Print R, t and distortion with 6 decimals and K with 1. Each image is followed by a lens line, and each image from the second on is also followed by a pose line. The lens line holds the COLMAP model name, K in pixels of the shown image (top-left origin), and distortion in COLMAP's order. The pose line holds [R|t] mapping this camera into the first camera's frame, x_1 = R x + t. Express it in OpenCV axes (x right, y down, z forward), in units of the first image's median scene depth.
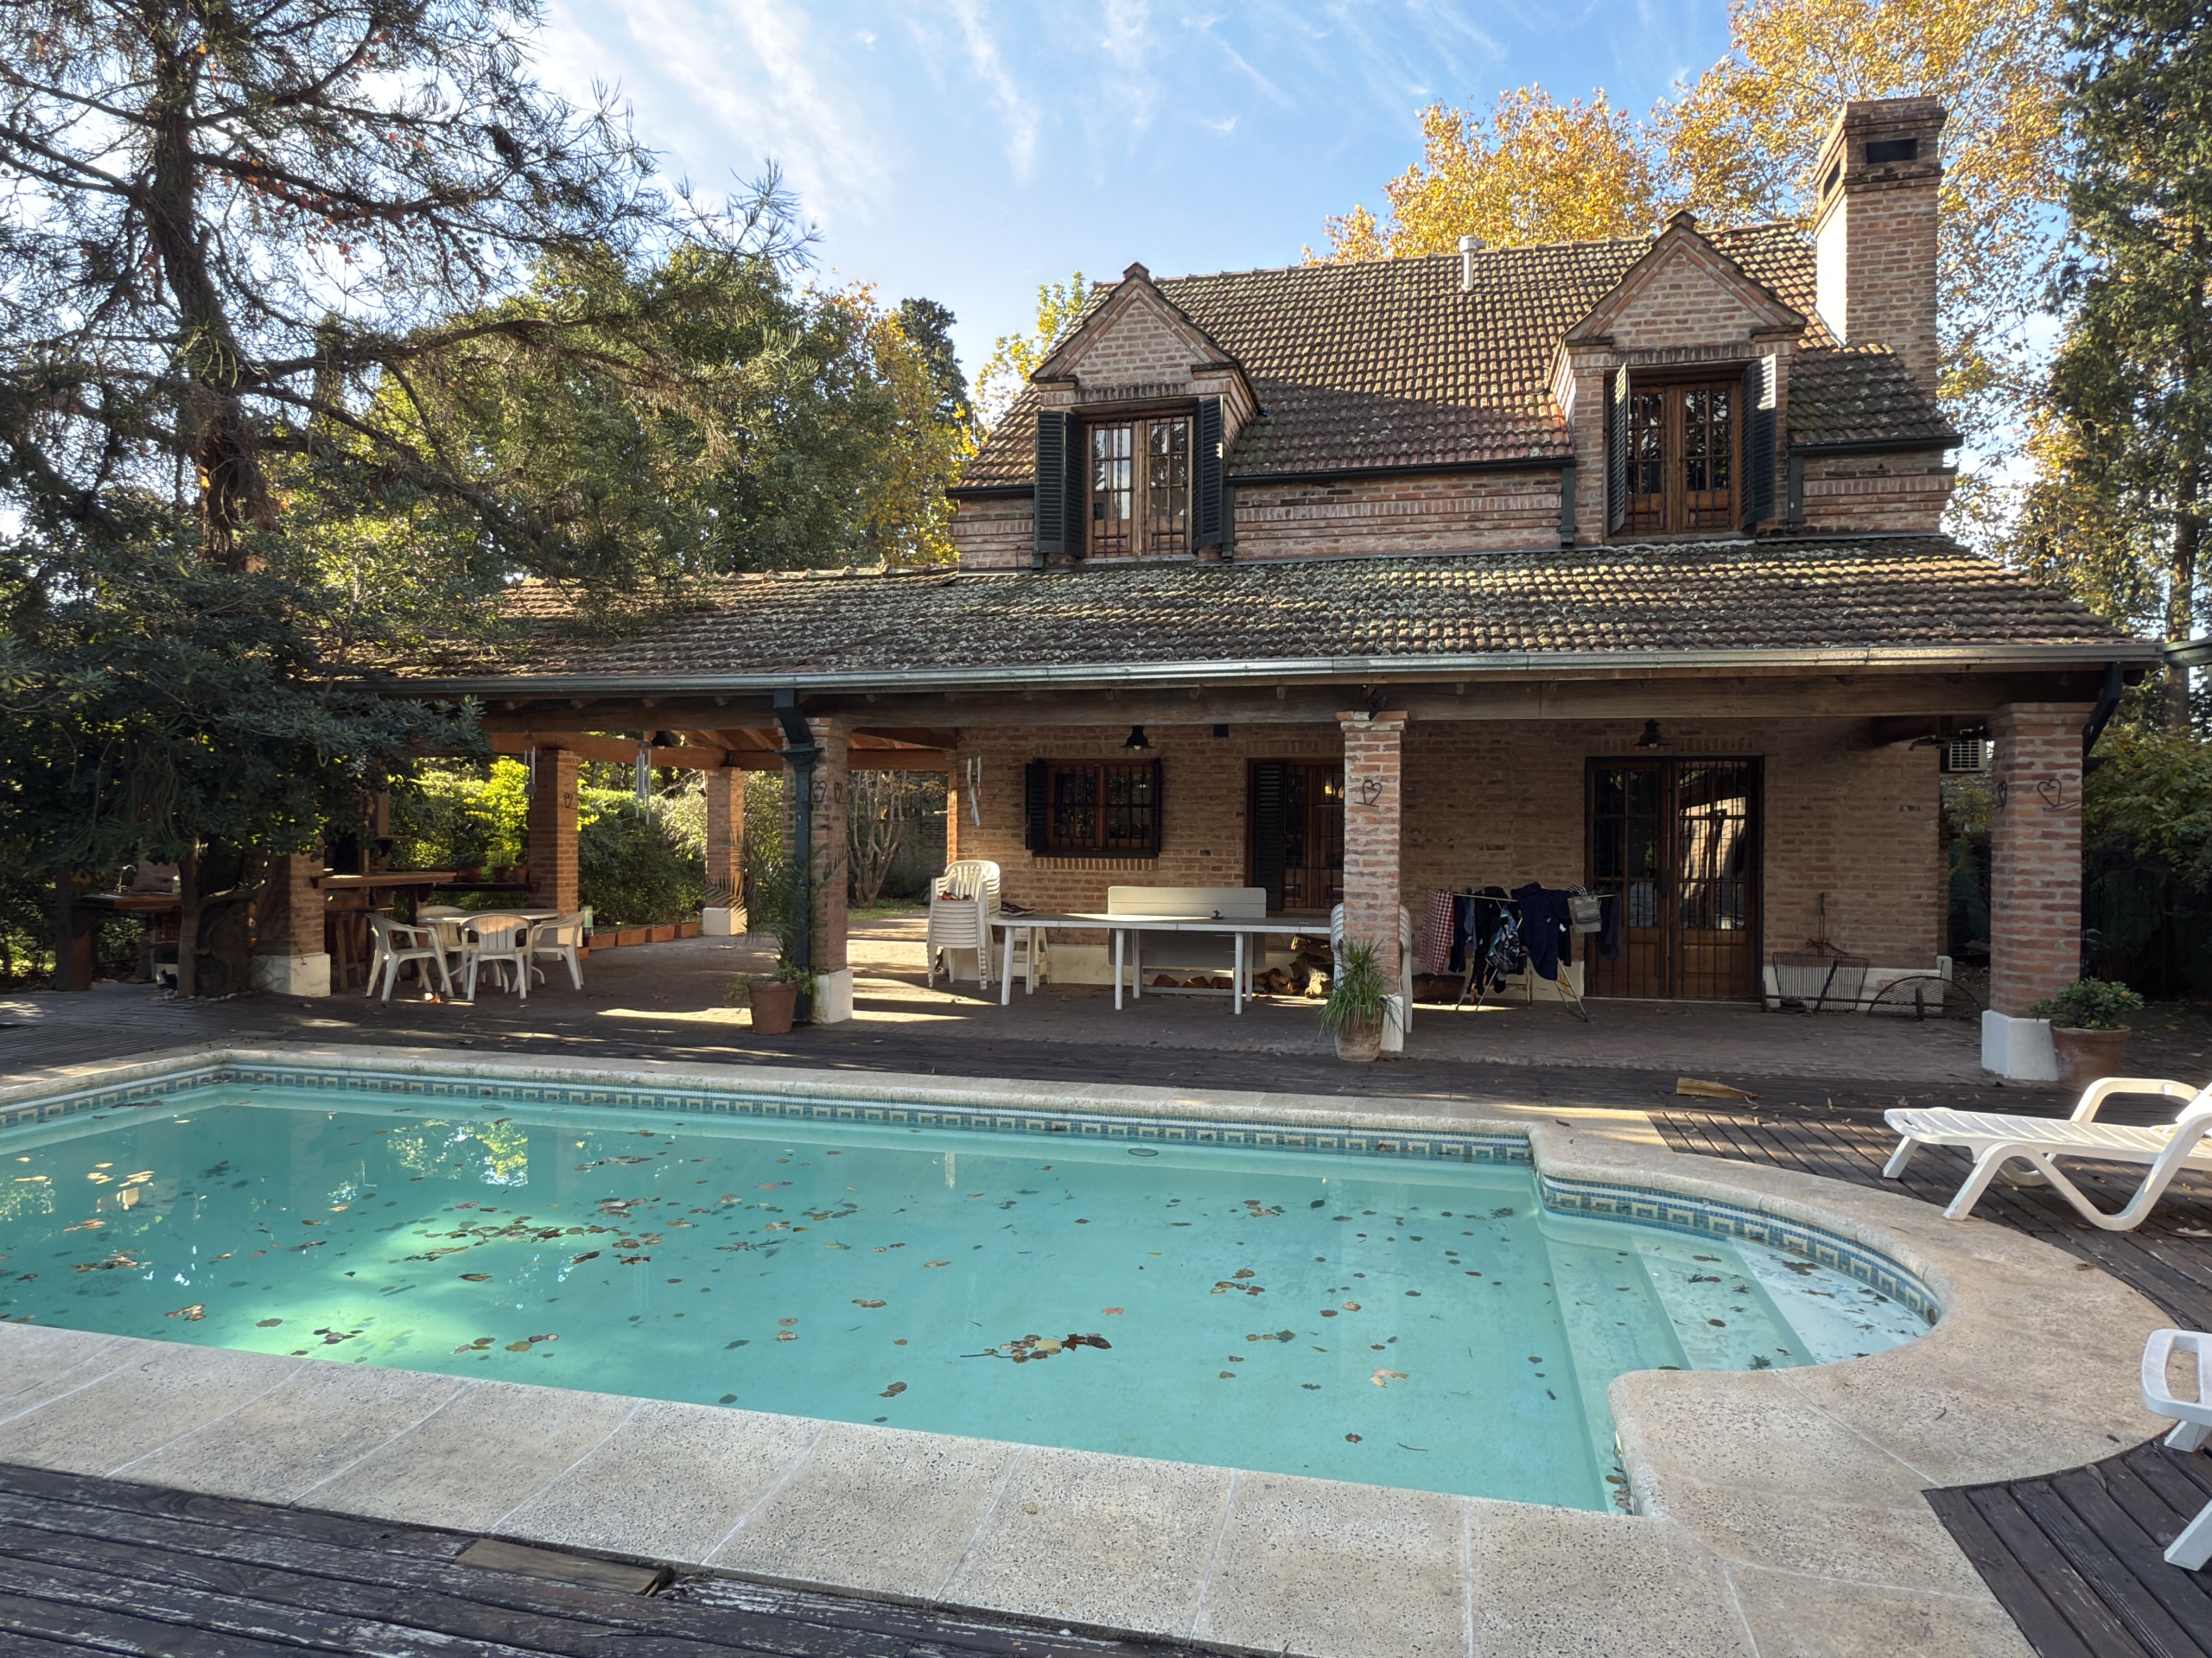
lens RADIAL K [[1366.5, 0, 1103.5], [0, 1366.5, 834.5], [0, 0, 1]] dist [-0.000324, 0.000081]
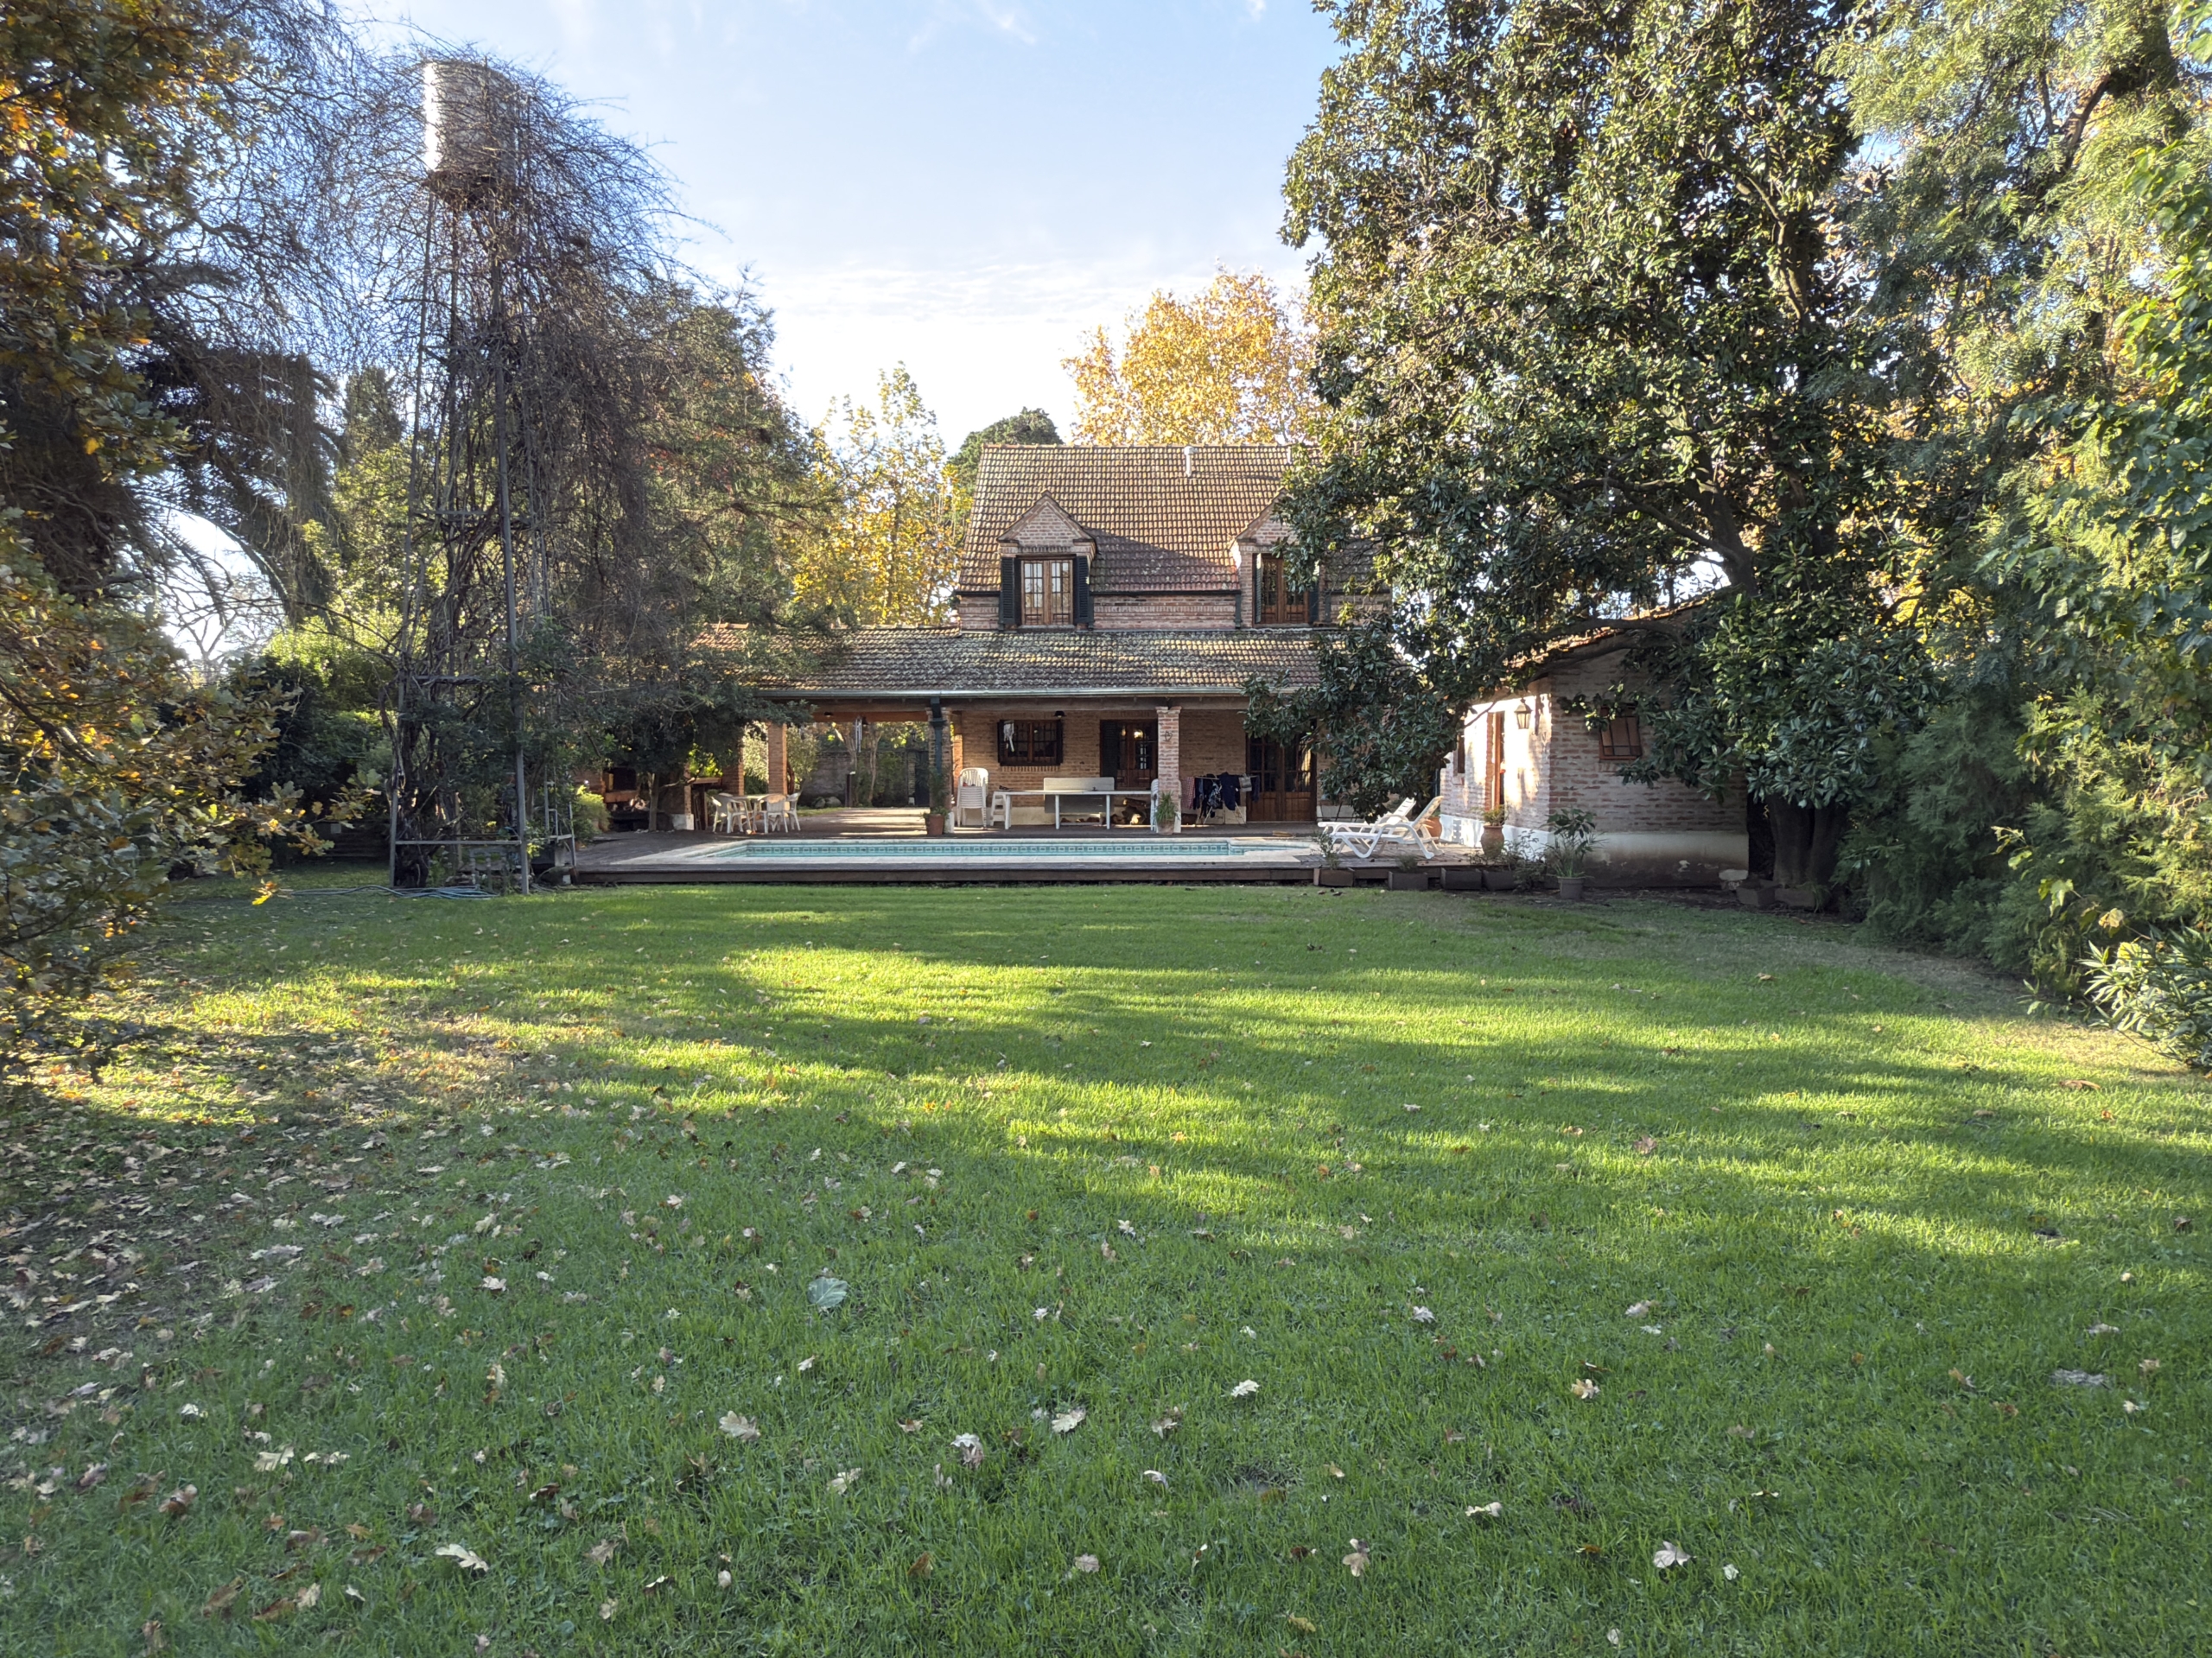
lens RADIAL K [[1366.5, 0, 1108.3], [0, 1366.5, 827.0], [0, 0, 1]] dist [-0.000324, 0.000081]
pose [[0.974207, -0.022394, 0.224543, -0.404353], [0.012096, 0.998815, 0.047133, 0.014185], [-0.225333, -0.043201, 0.973324, -1.225700]]
